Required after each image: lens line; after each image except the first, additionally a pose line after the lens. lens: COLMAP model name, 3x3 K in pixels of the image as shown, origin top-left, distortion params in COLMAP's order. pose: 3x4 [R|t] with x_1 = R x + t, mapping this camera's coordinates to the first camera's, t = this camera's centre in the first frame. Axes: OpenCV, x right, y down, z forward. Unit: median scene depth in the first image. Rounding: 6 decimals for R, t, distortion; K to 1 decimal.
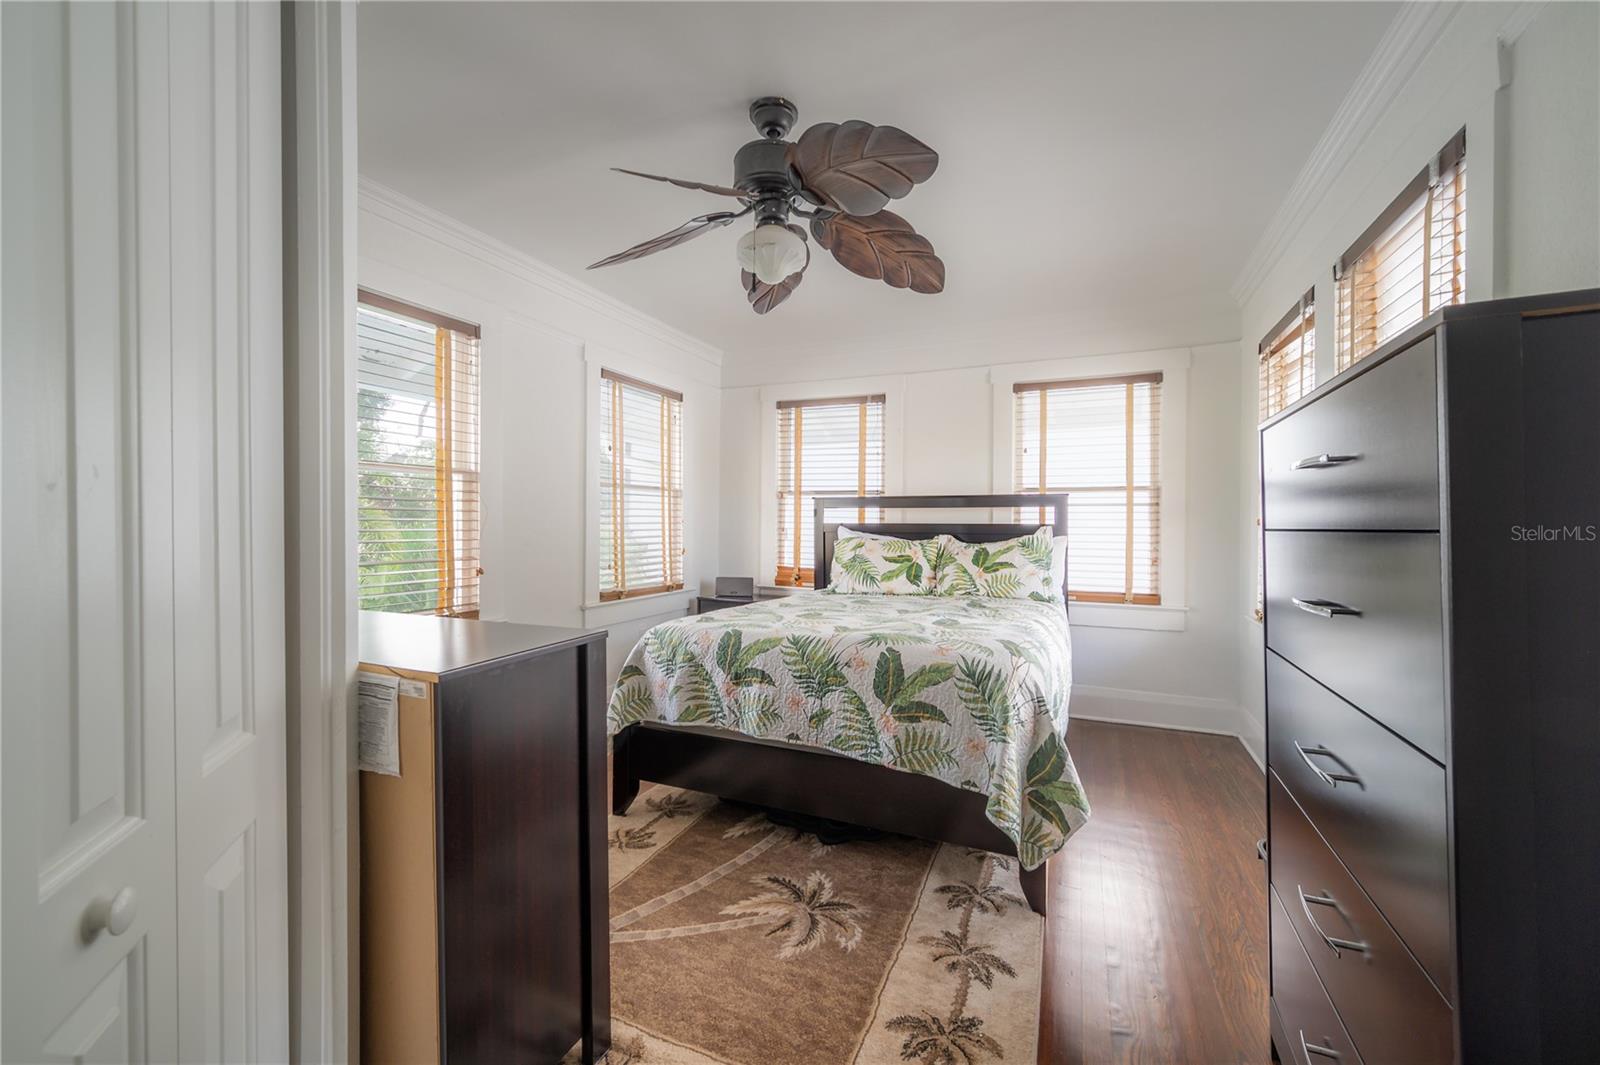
lens RADIAL K [[641.0, 0, 798.7], [0, 641.0, 531.3], [0, 0, 1]] dist [0.001296, 0.000301]
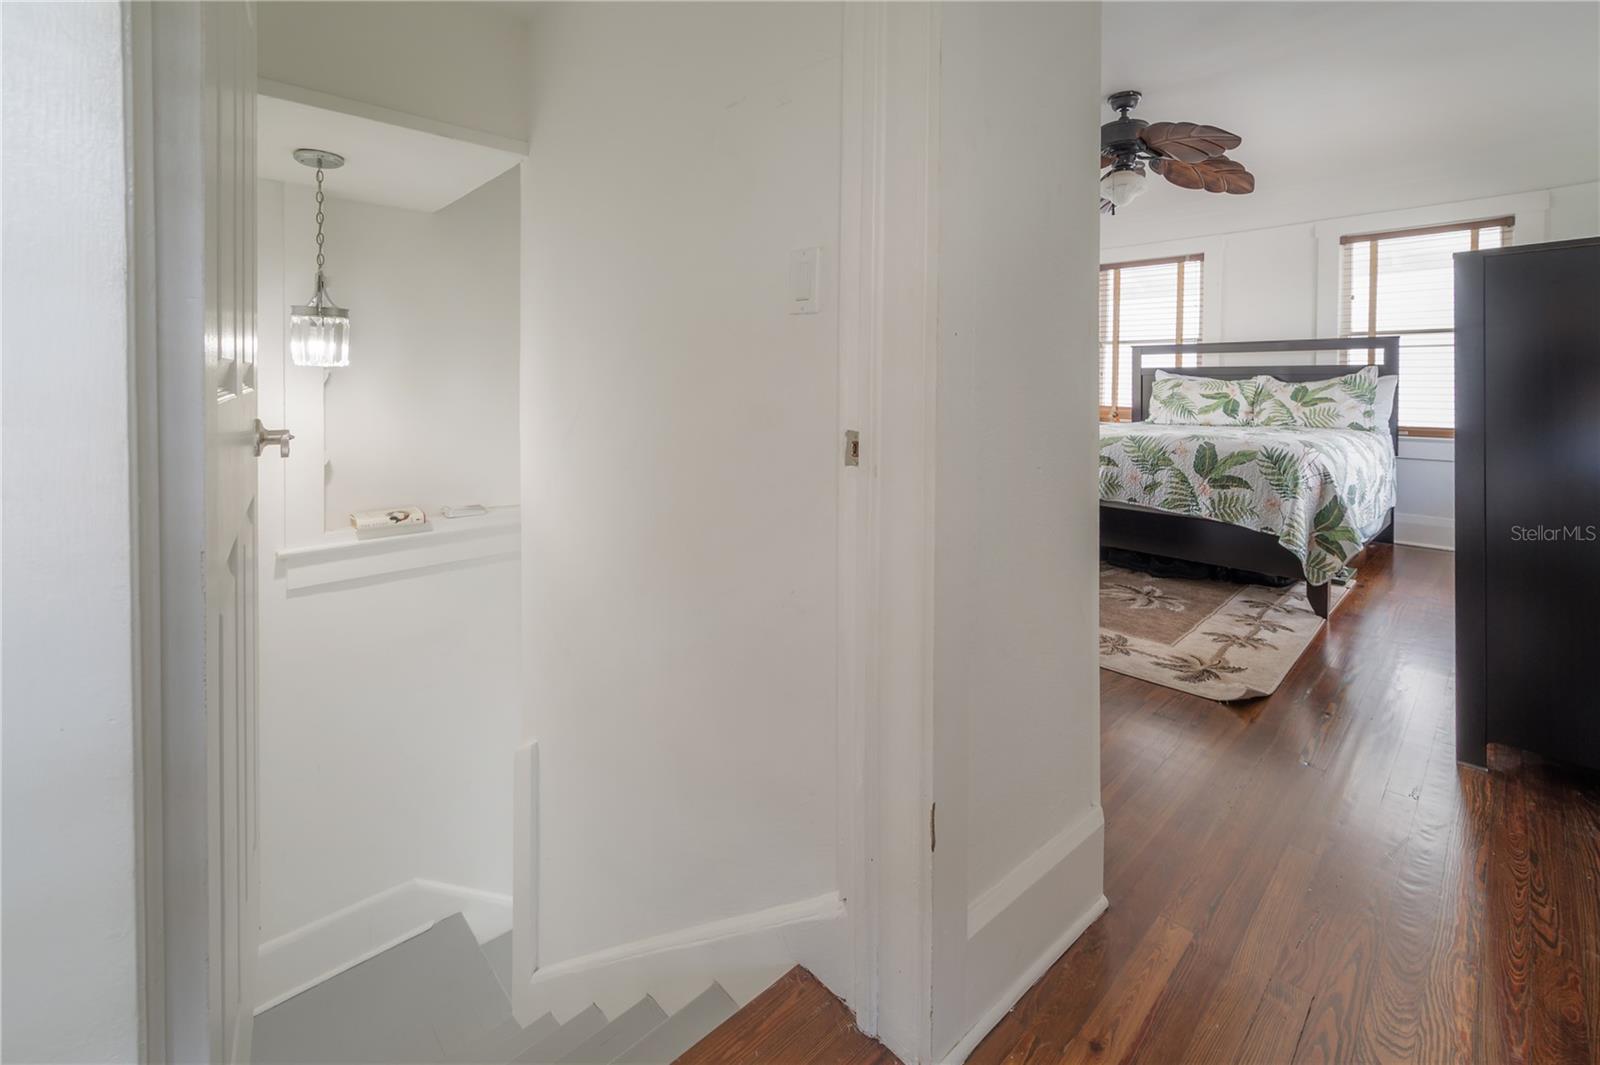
lens RADIAL K [[641.0, 0, 808.5], [0, 641.0, 393.1], [0, 0, 1]] dist [0.001296, 0.000301]
pose [[0.915322, 0.007980, -0.402644, -0.061467], [-0.005274, 0.999955, 0.007830, 0.037397], [0.402688, -0.005044, 0.915323, -0.428199]]
